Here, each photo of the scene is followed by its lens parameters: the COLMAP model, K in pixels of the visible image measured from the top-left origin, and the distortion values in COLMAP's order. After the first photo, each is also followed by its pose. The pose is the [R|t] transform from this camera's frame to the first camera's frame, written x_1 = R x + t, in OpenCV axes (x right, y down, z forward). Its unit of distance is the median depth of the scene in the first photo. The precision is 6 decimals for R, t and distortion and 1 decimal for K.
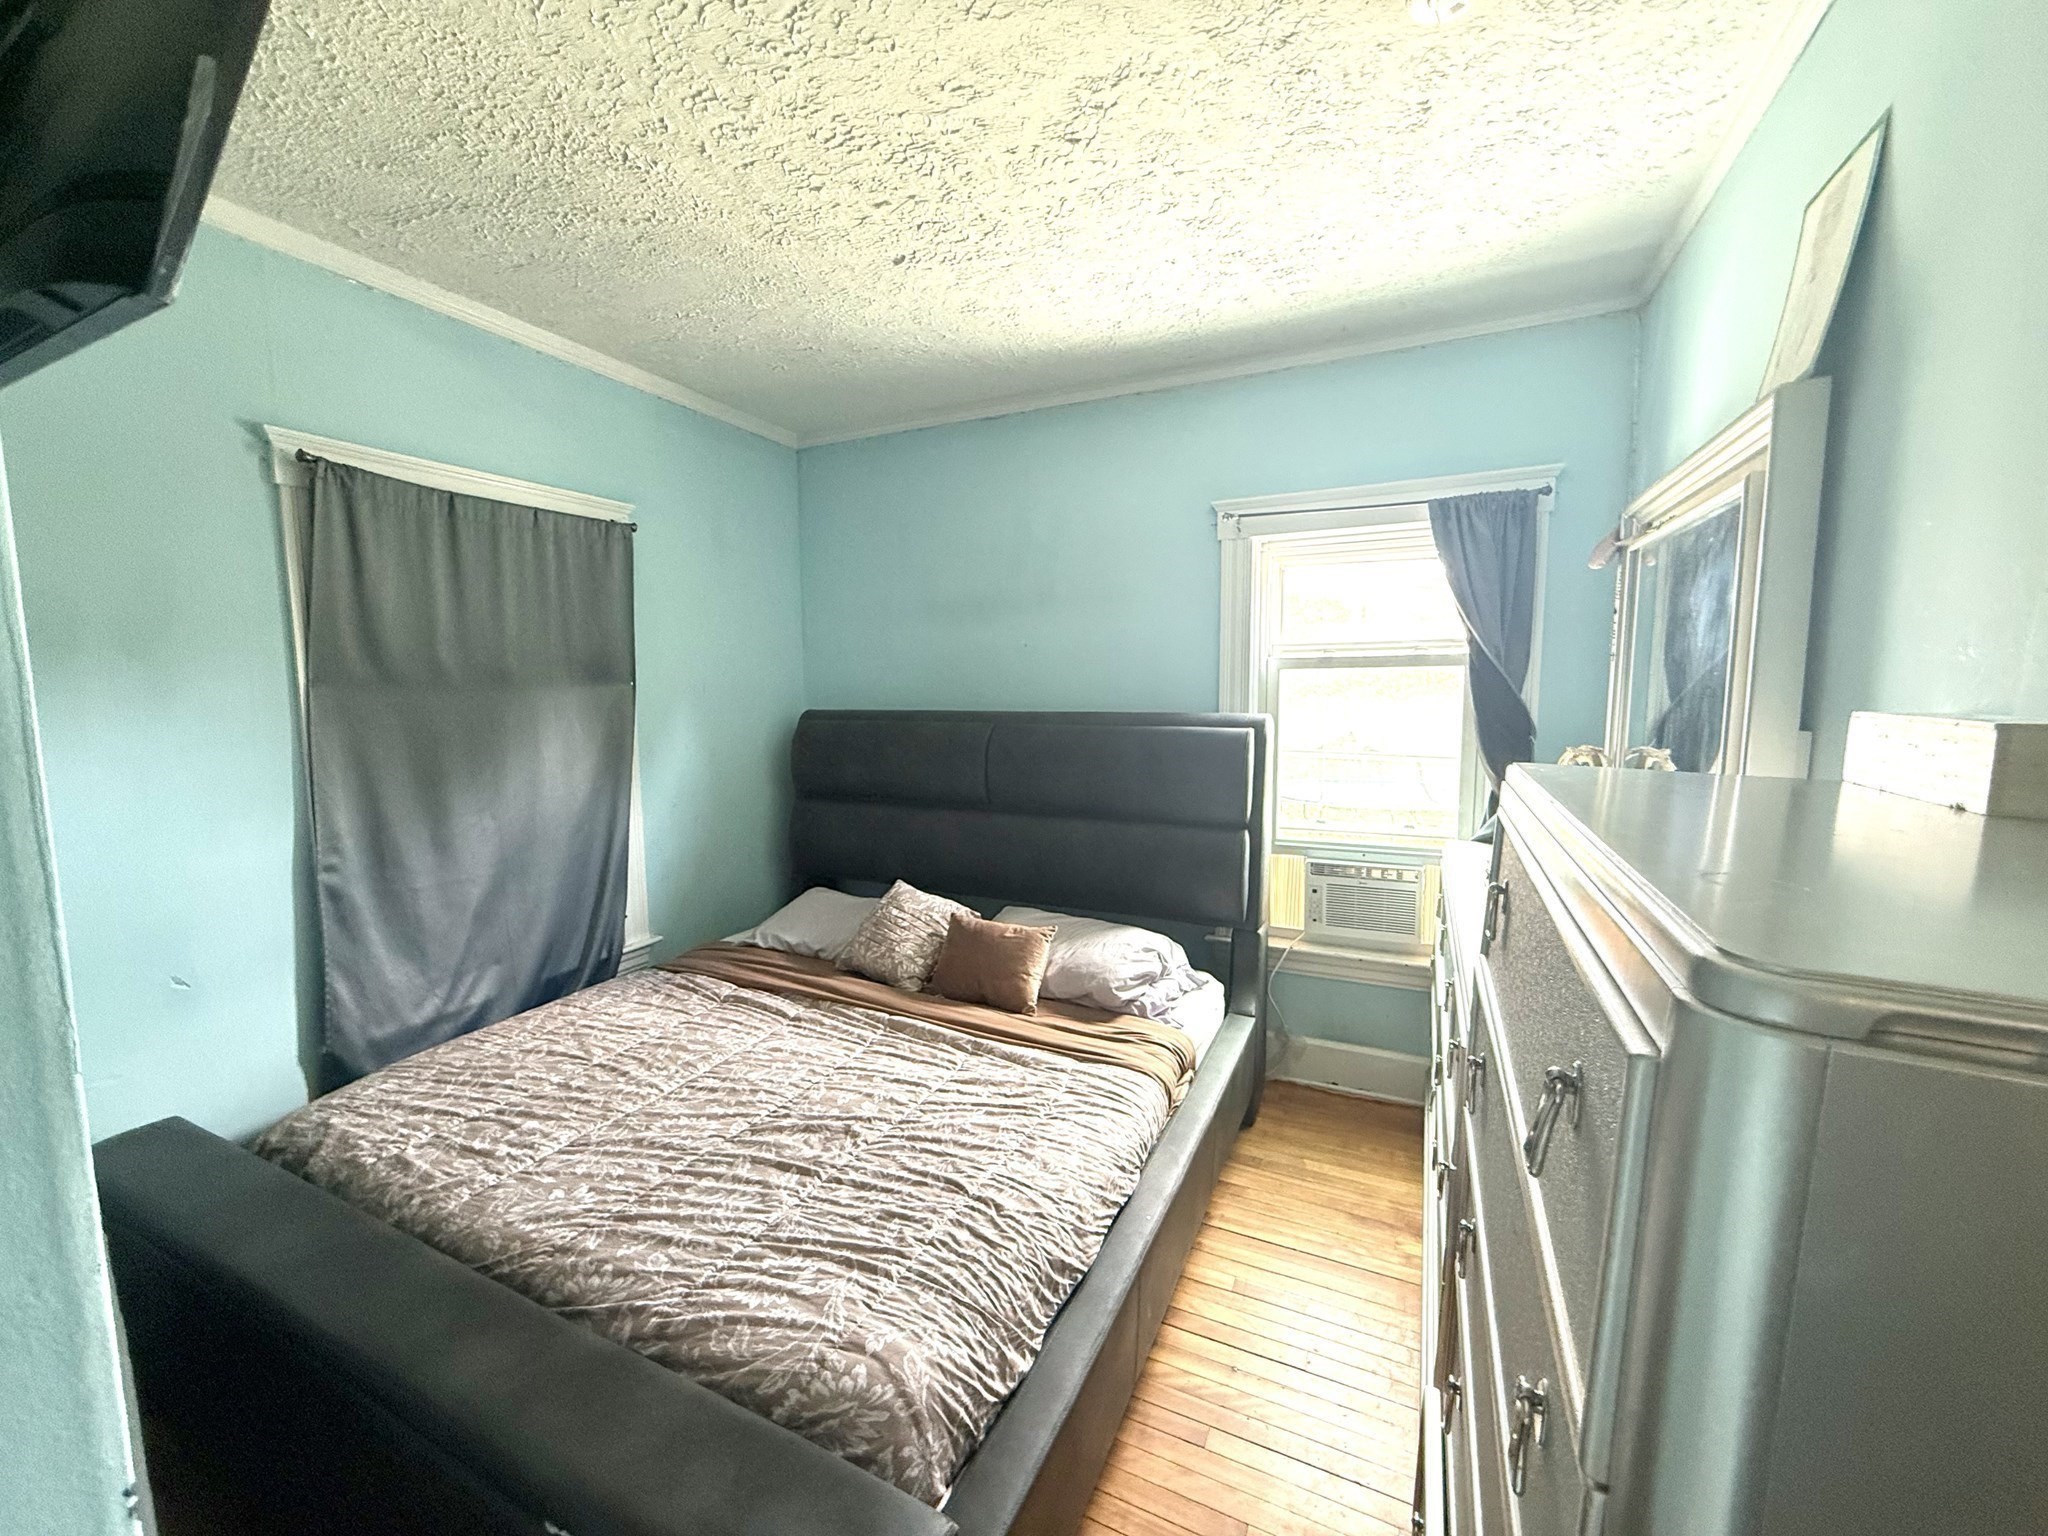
lens RADIAL K [[816.8, 0, 1022.9], [0, 816.8, 770.0], [0, 0, 1]] dist [0.003553, -0.000074]
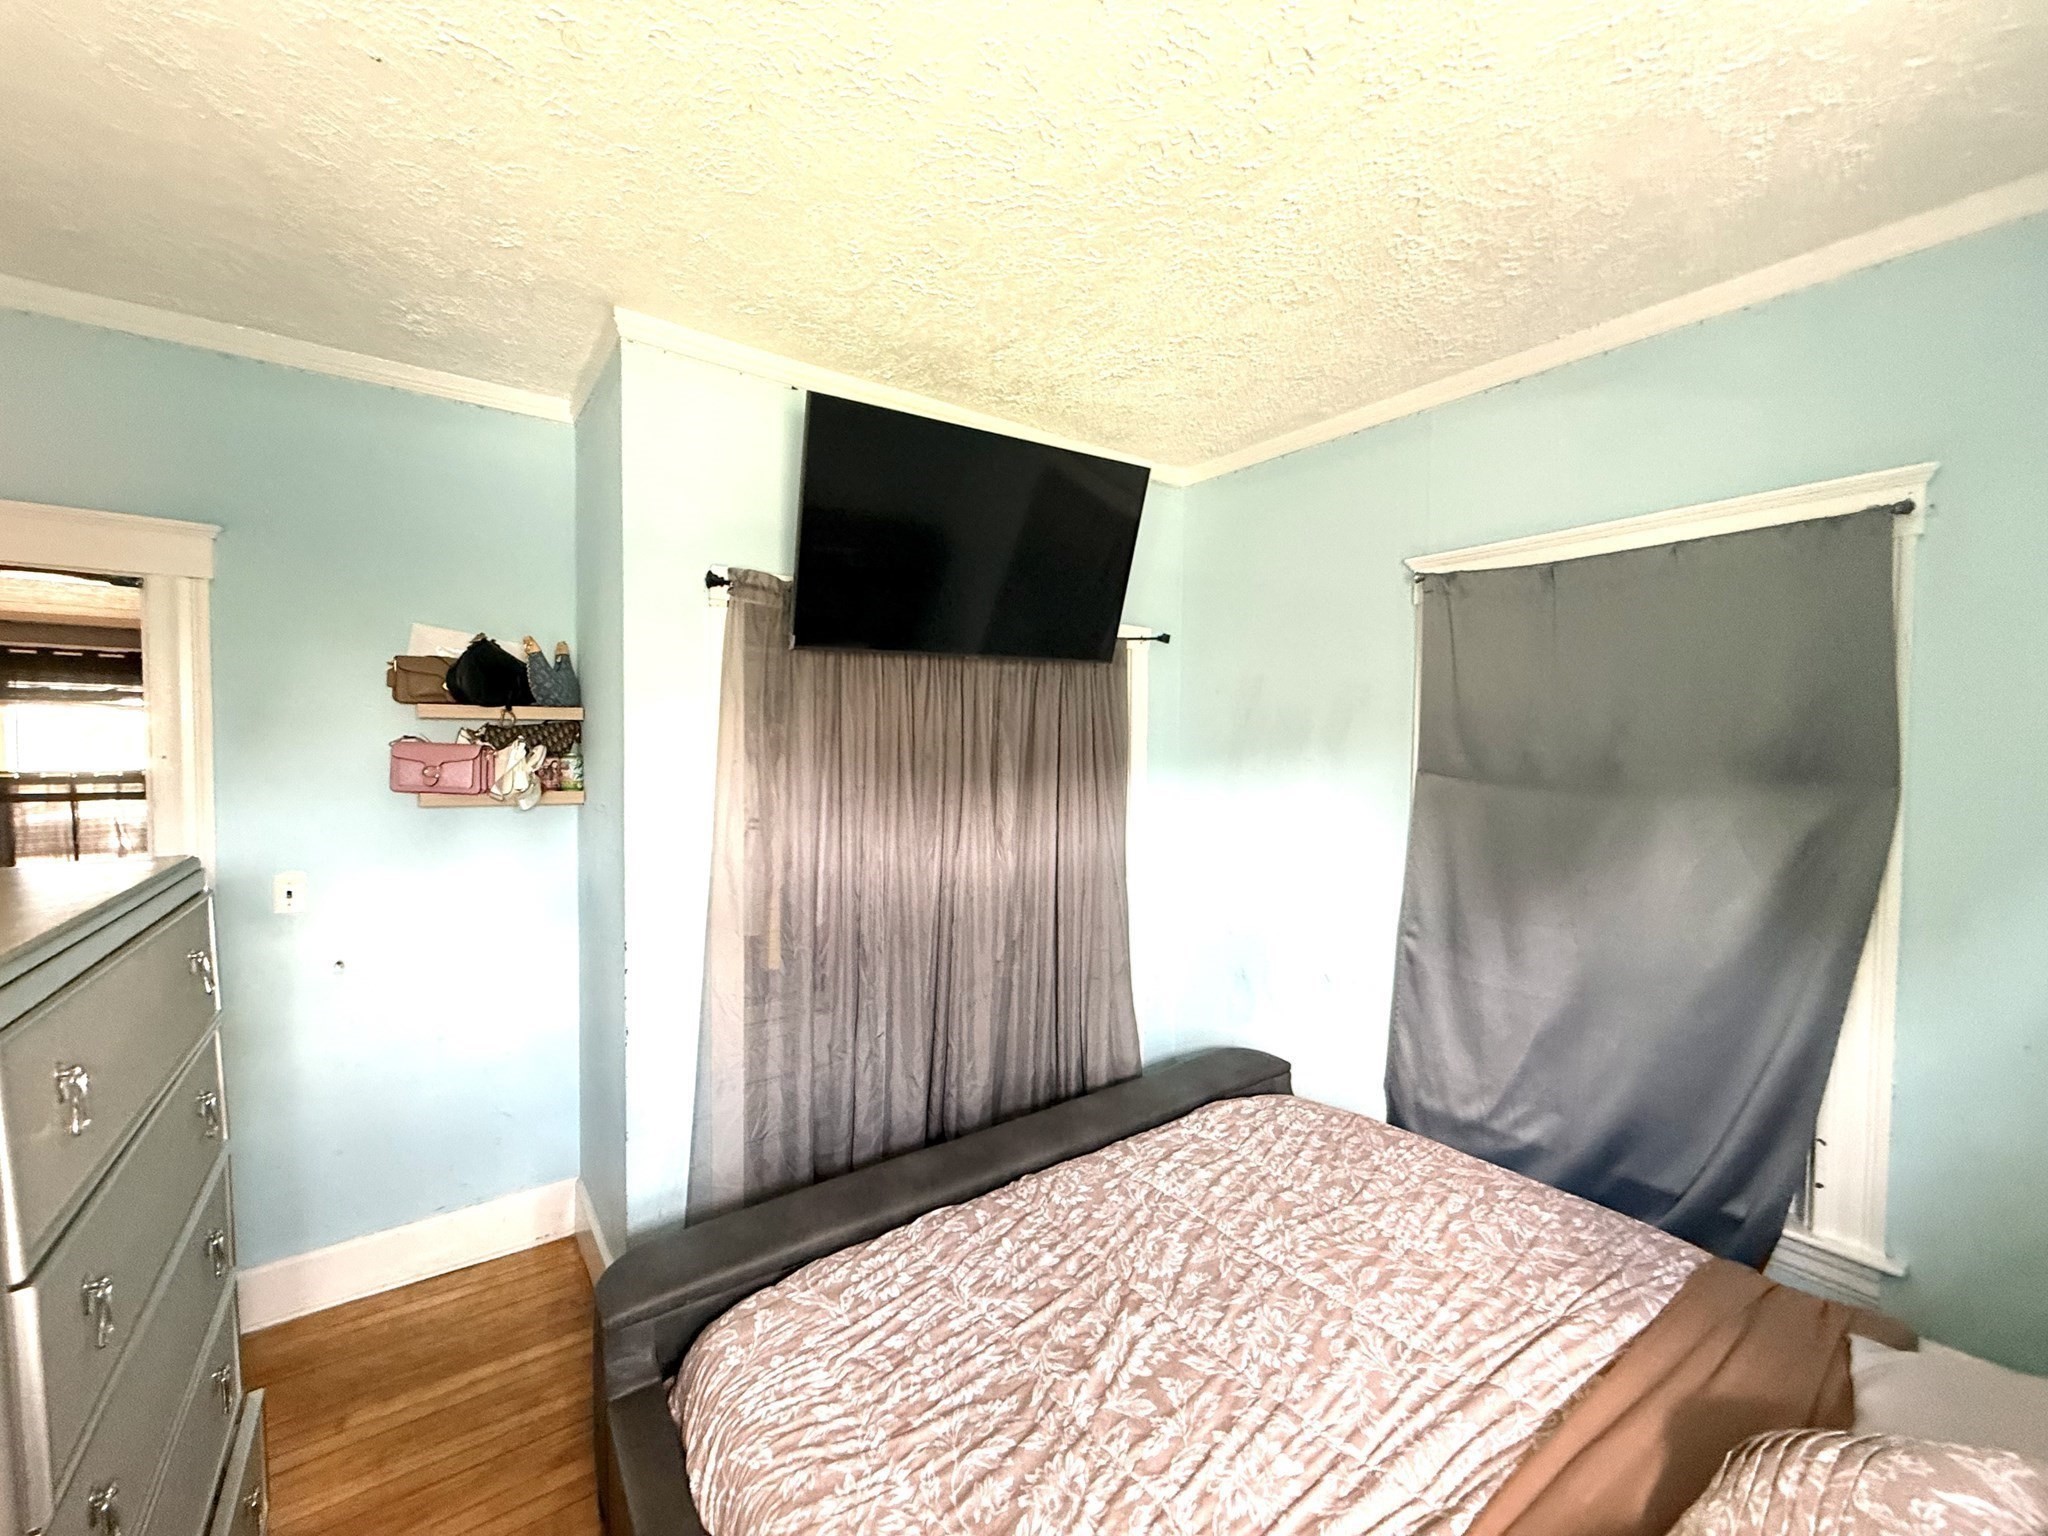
lens RADIAL K [[816.8, 0, 1023.2], [0, 816.8, 774.7], [0, 0, 1]] dist [0.003553, -0.000074]
pose [[-0.464553, 0.040479, -0.884620, 0.360014], [-0.100862, 0.990035, 0.098270, -0.142050], [0.879783, 0.134876, -0.455841, 0.928735]]
